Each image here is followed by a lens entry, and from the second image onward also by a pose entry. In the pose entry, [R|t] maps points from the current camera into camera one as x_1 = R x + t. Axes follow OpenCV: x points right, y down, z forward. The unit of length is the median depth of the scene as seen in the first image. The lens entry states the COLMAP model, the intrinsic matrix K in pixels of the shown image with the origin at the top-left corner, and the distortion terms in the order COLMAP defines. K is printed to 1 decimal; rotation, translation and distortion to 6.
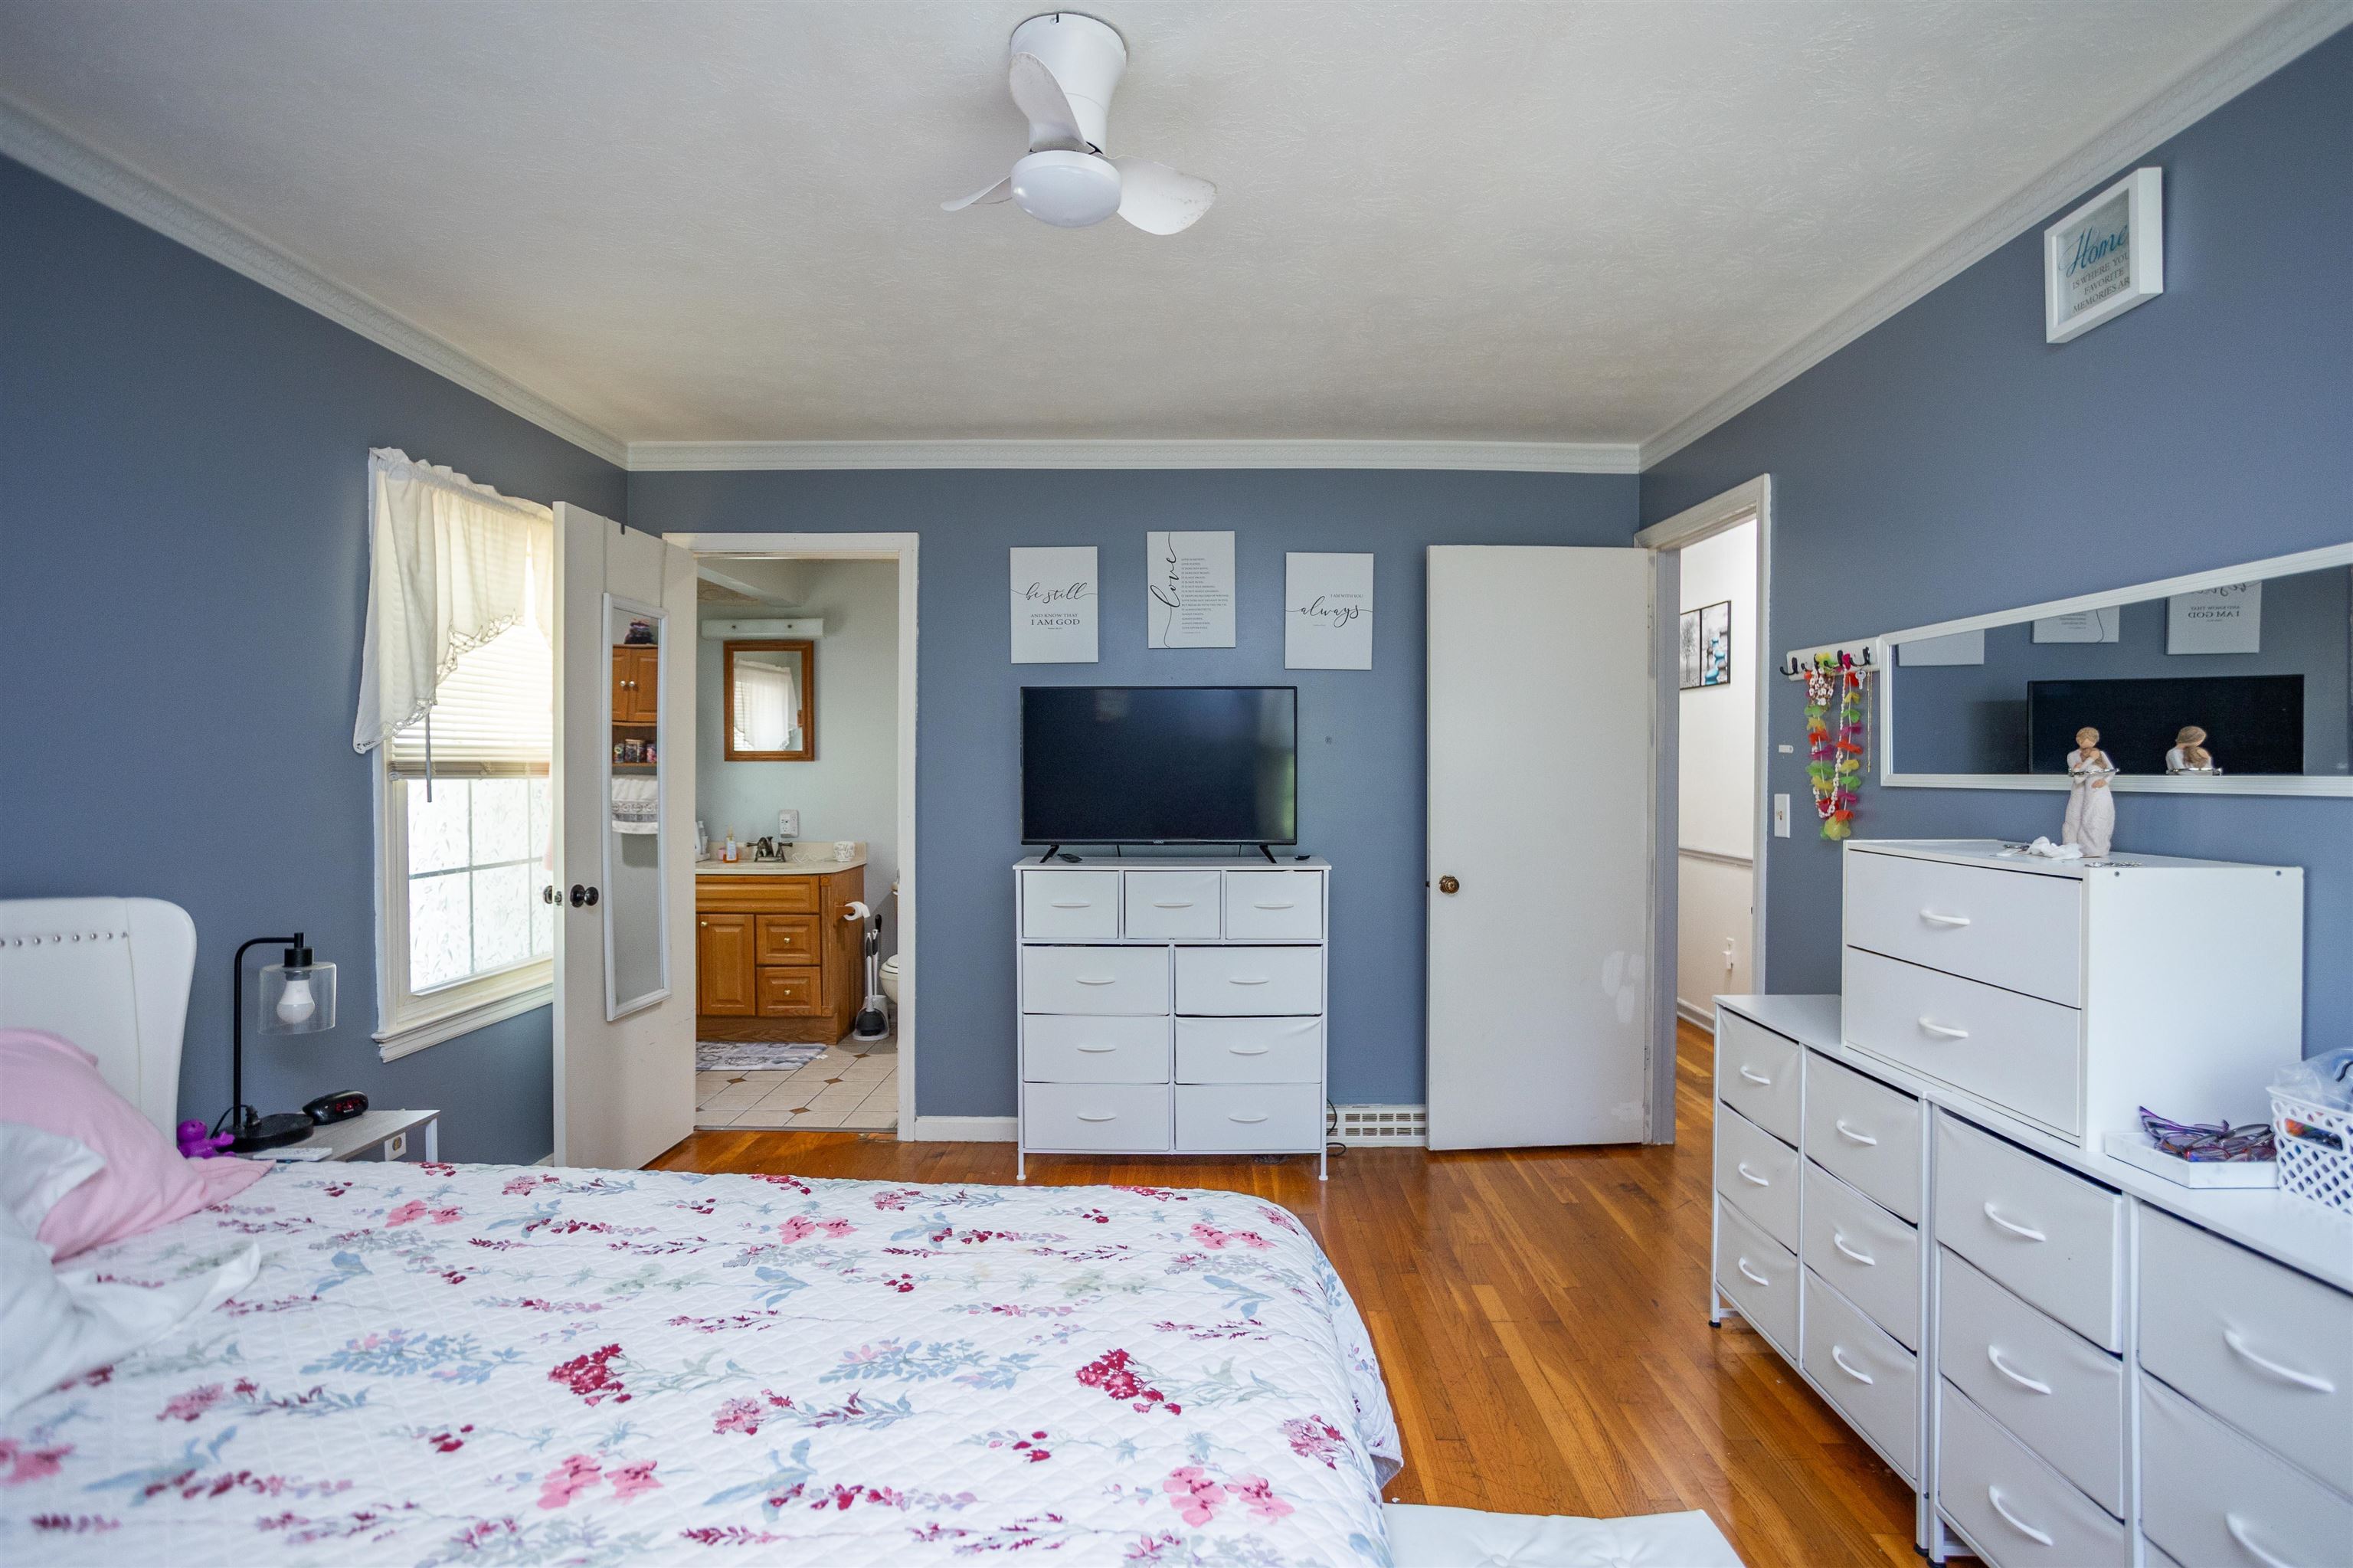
lens RADIAL K [[1158.6, 0, 1176.5], [0, 1158.6, 784.0], [0, 0, 1]] dist [-0.049118, 0.038097]
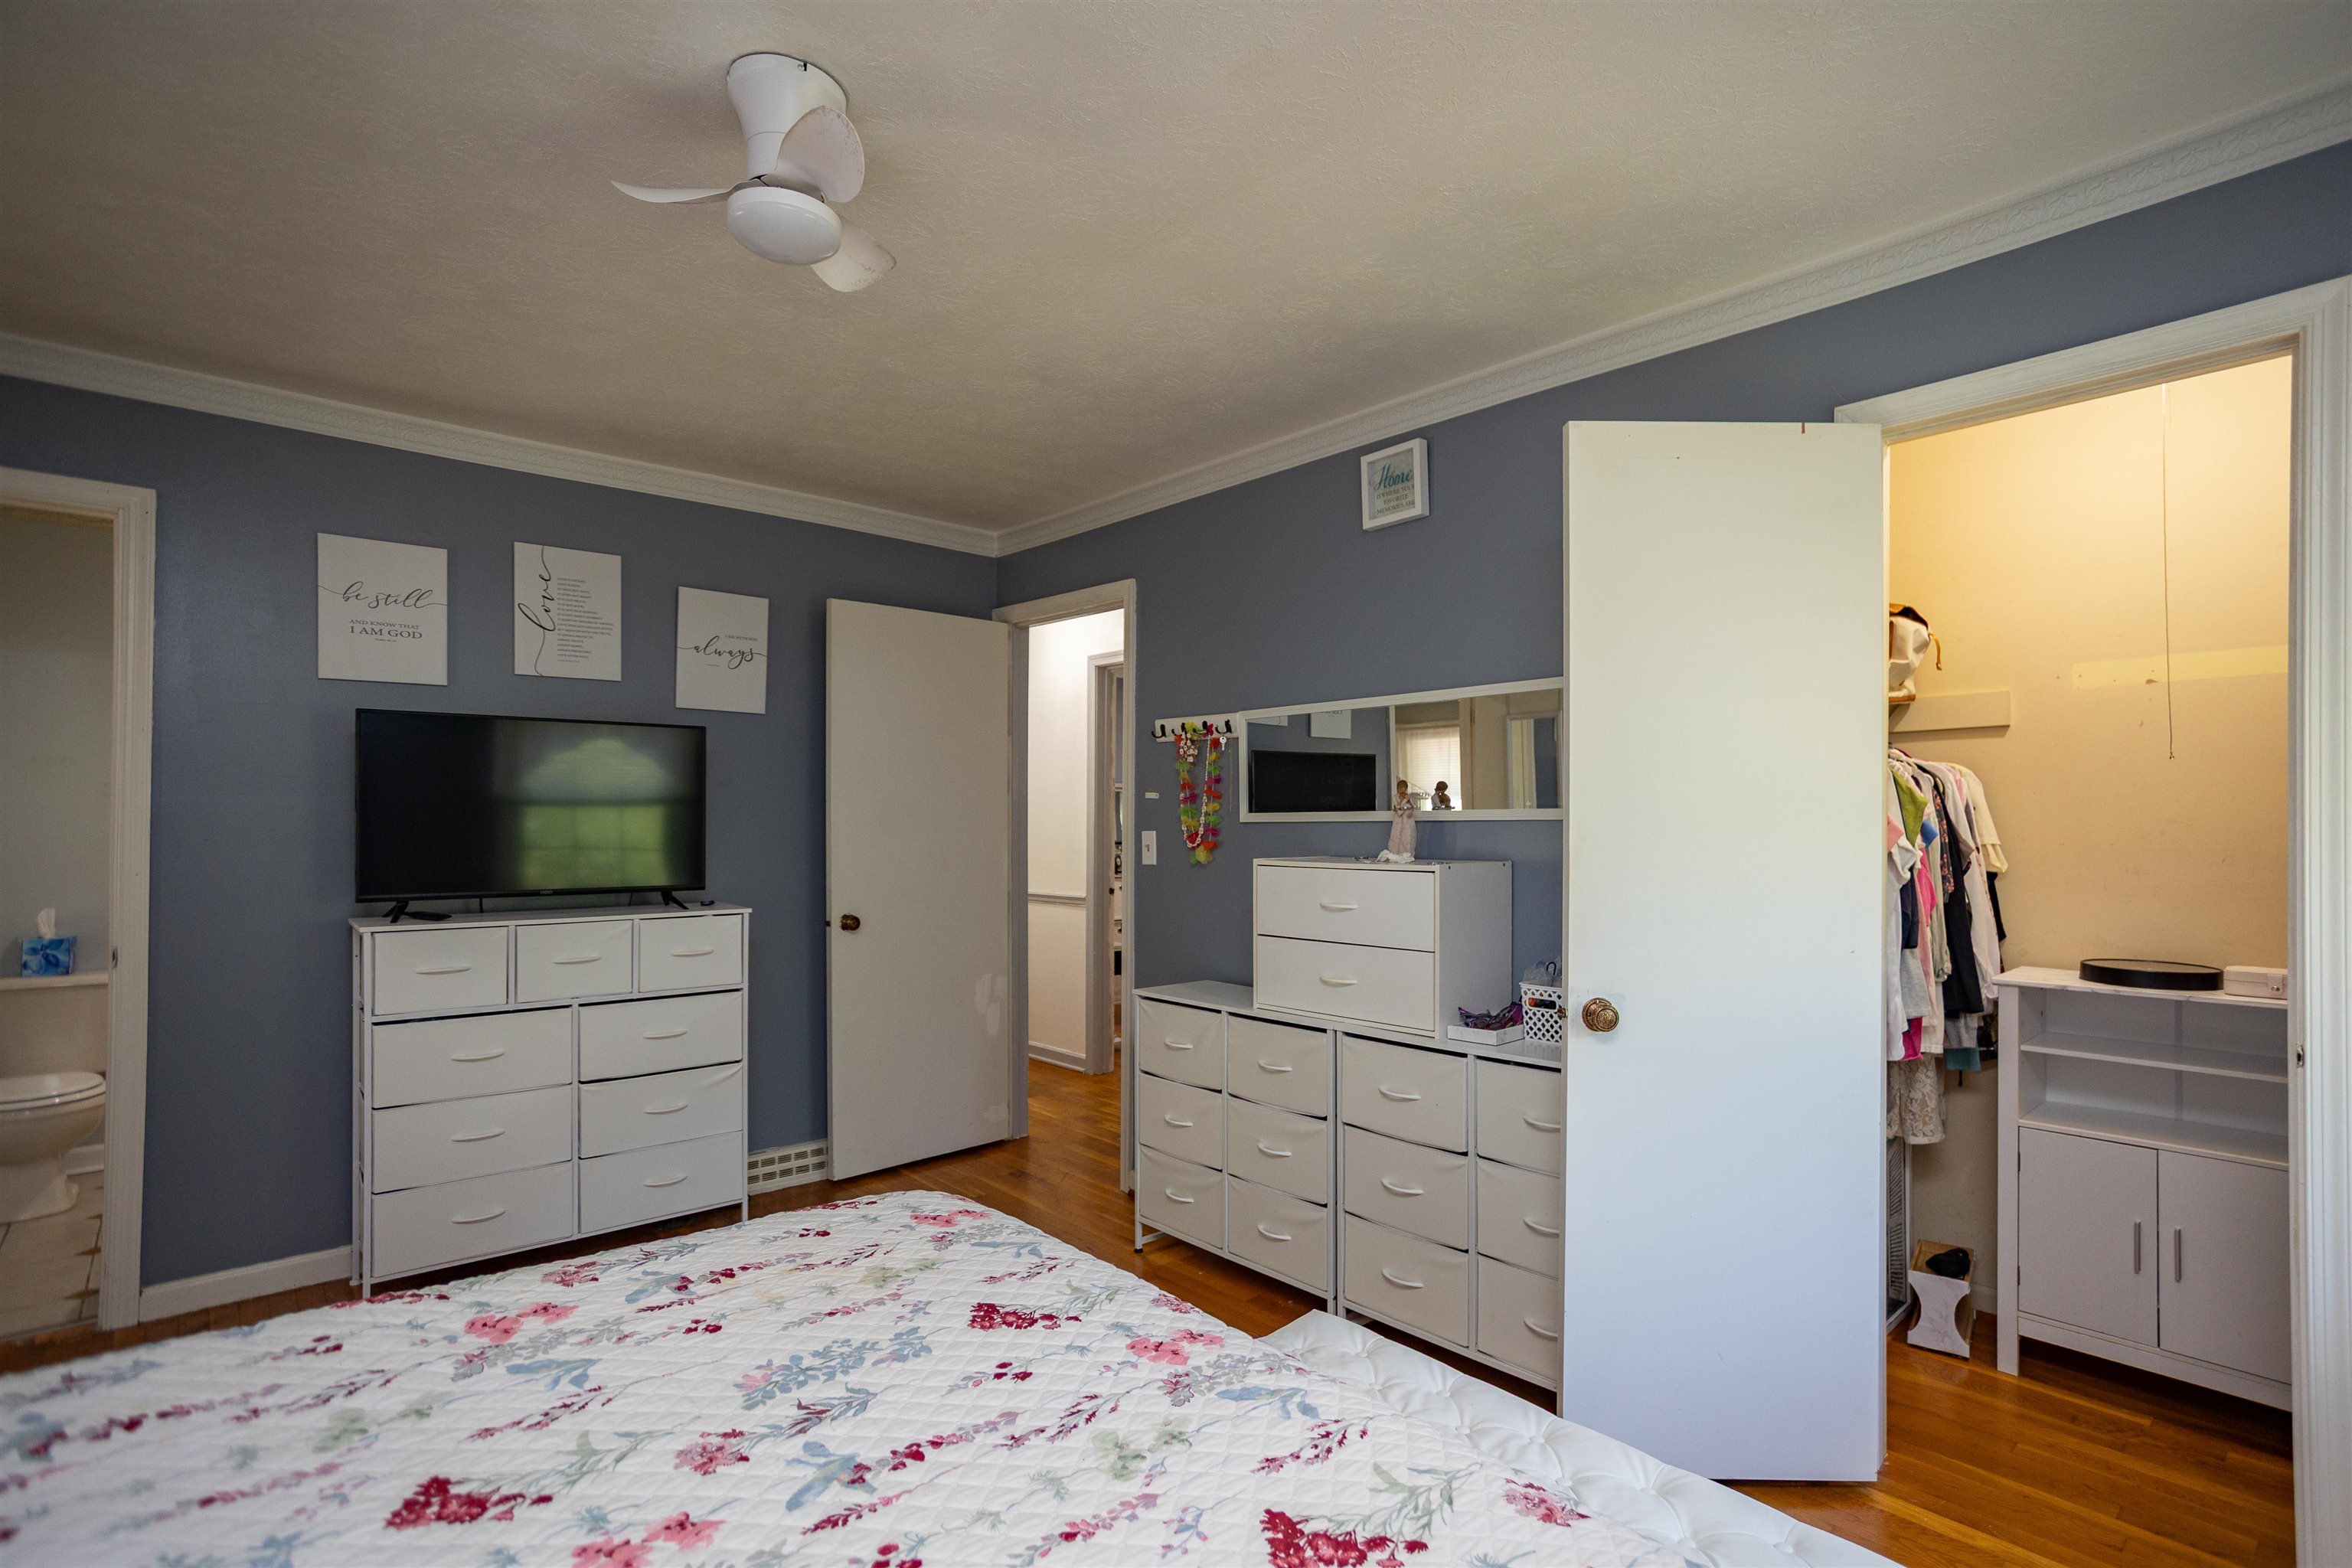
lens RADIAL K [[1163.1, 0, 1216.7], [0, 1163.1, 816.2], [0, 0, 1]] dist [-0.040073, 0.038346]
pose [[0.735044, 0.003078, 0.678013, -0.288484], [0.011619, 0.999786, -0.017135, 0.015263], [-0.677920, 0.020473, 0.734850, -0.003066]]
